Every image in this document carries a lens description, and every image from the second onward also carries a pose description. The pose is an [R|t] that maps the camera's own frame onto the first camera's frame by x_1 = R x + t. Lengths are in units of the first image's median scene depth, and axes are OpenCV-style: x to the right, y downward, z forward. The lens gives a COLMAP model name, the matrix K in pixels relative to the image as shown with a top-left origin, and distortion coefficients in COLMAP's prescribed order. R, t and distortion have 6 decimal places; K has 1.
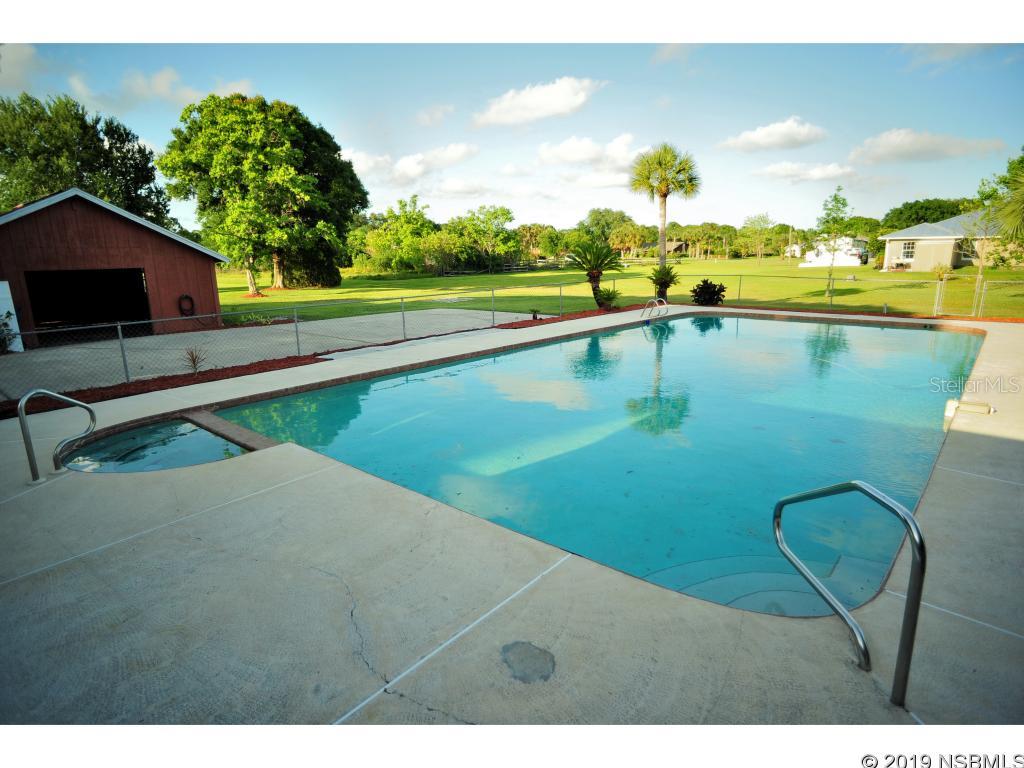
lens RADIAL K [[584.1, 0, 517.0], [0, 584.1, 386.5], [0, 0, 1]] dist [-0.041320, 0.025667]
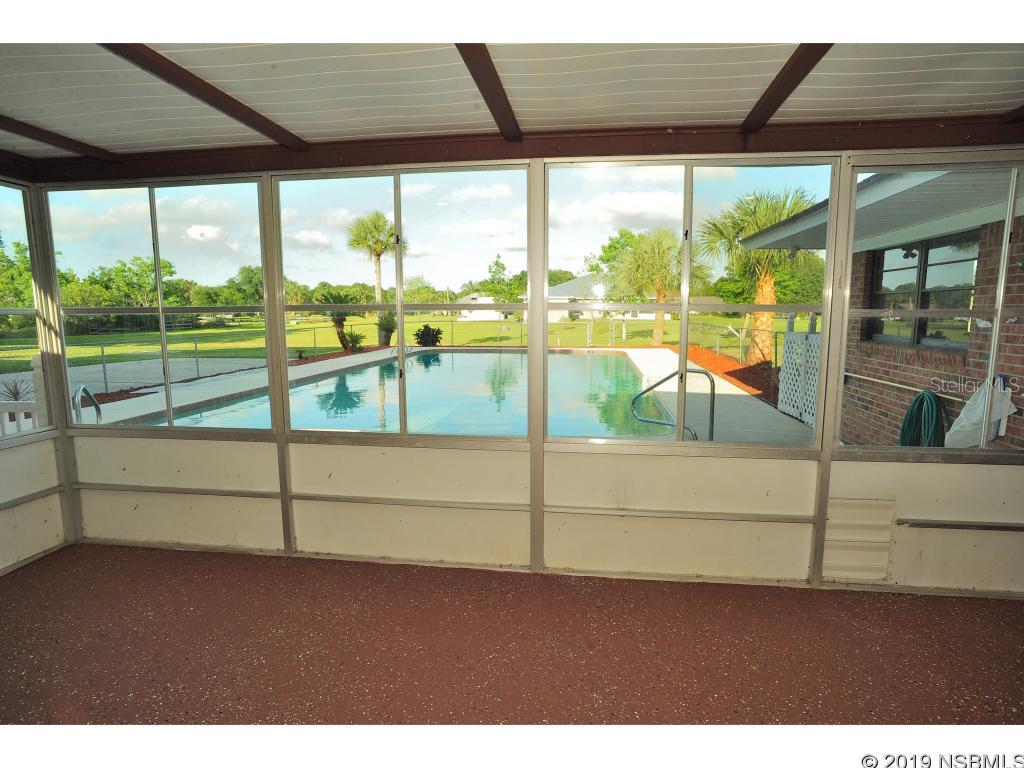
lens RADIAL K [[584.1, 0, 505.7], [0, 584.1, 392.0], [0, 0, 1]] dist [-0.041320, 0.025667]
pose [[0.846066, -0.063803, 0.529246, -0.164261], [0.111811, 0.991967, -0.059157, 0.039691], [-0.521220, 0.109226, 0.846404, -0.083847]]
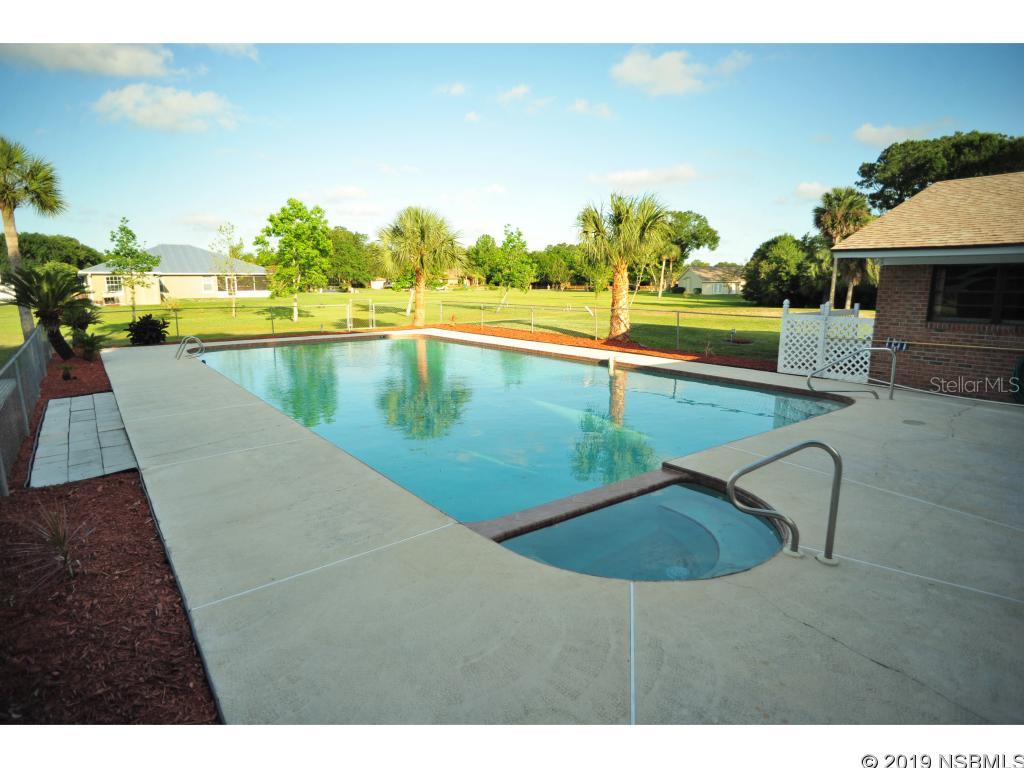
lens RADIAL K [[584.1, 0, 518.3], [0, 584.1, 390.1], [0, 0, 1]] dist [-0.041320, 0.025667]
pose [[0.190413, -0.167343, 0.967336, -0.371357], [0.221026, 0.967373, 0.123842, -0.053628], [-0.956499, 0.190225, 0.221187, 0.271268]]
